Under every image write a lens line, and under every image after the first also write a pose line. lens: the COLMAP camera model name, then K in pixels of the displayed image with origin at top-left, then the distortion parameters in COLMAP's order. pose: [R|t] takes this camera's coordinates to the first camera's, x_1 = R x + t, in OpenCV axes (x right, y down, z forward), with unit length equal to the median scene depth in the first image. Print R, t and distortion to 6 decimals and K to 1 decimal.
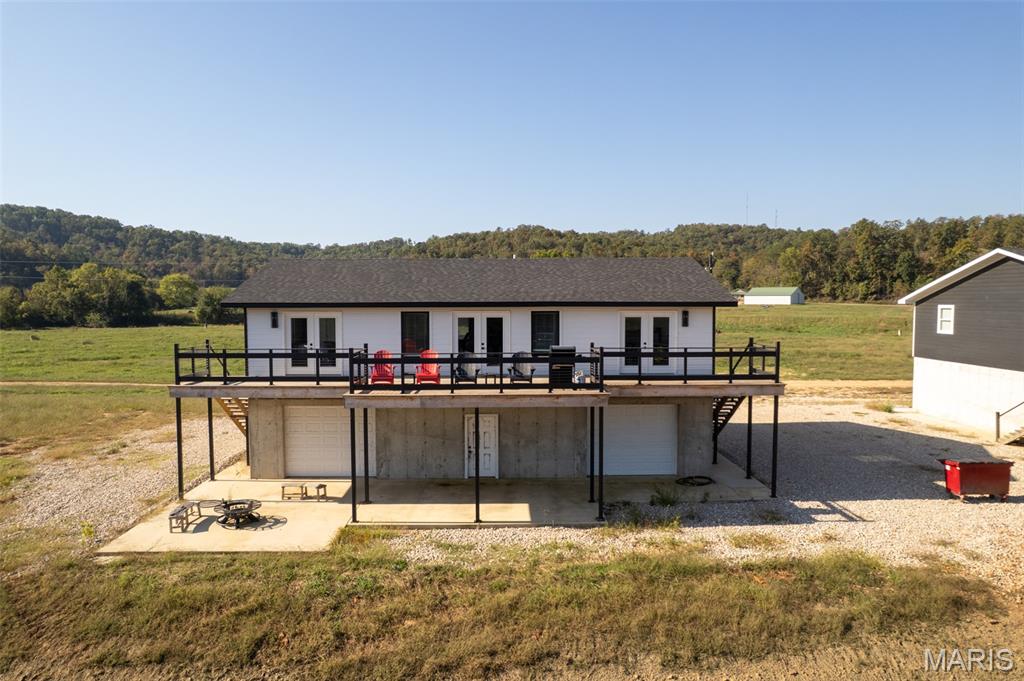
lens RADIAL K [[651.6, 0, 512.0], [0, 651.6, 340.5], [0, 0, 1]] dist [-0.080407, 0.086061]
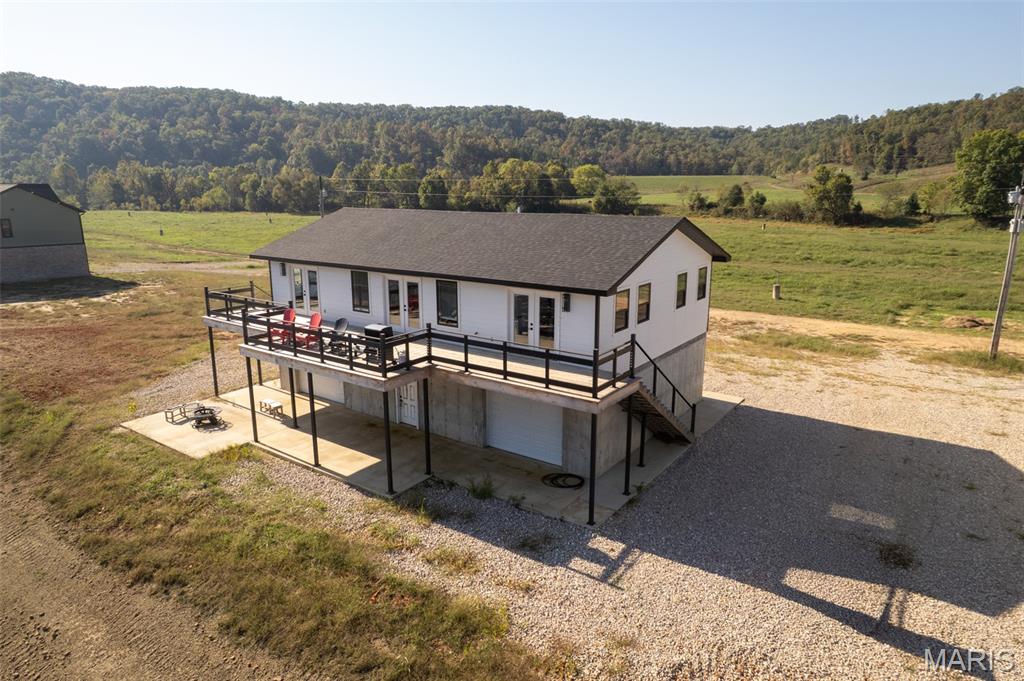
lens RADIAL K [[651.6, 0, 512.0], [0, 651.6, 340.5], [0, 0, 1]] dist [-0.080407, 0.086061]
pose [[0.800325, 0.139529, -0.583105, 0.068044], [-0.035894, 0.981950, 0.185701, -0.013362], [0.598491, -0.127691, 0.790888, 0.024034]]
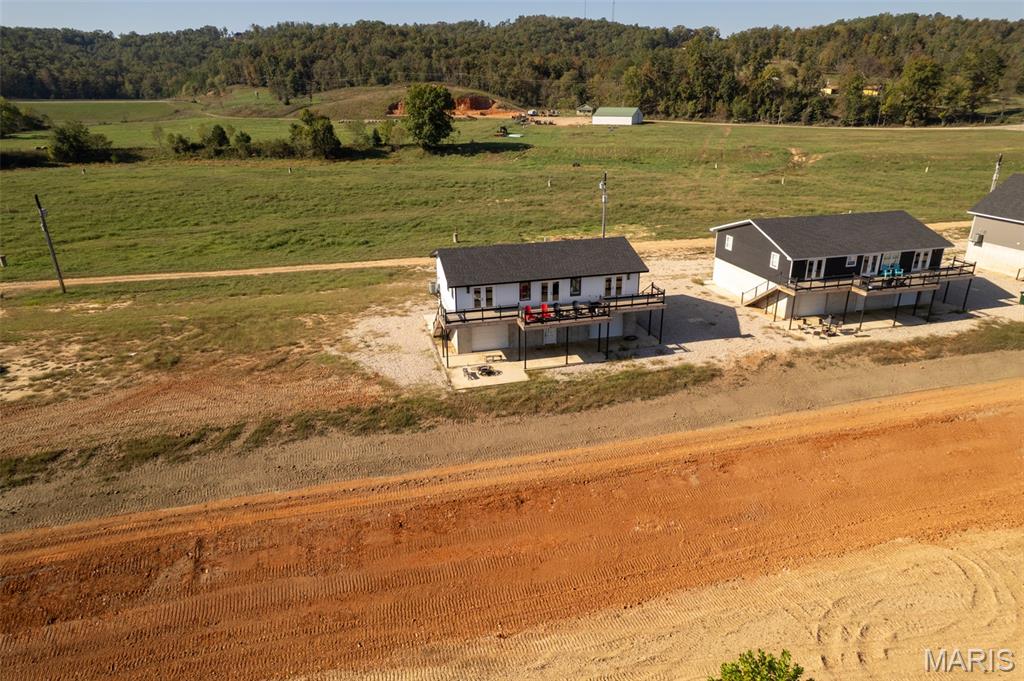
lens RADIAL K [[651.6, 0, 512.0], [0, 651.6, 340.5], [0, 0, 1]] dist [-0.080407, 0.086061]
pose [[0.969542, -0.091980, 0.226998, -0.071441], [0.018382, 0.951518, 0.307044, -0.054140], [-0.244235, -0.293519, 0.924227, -0.120126]]
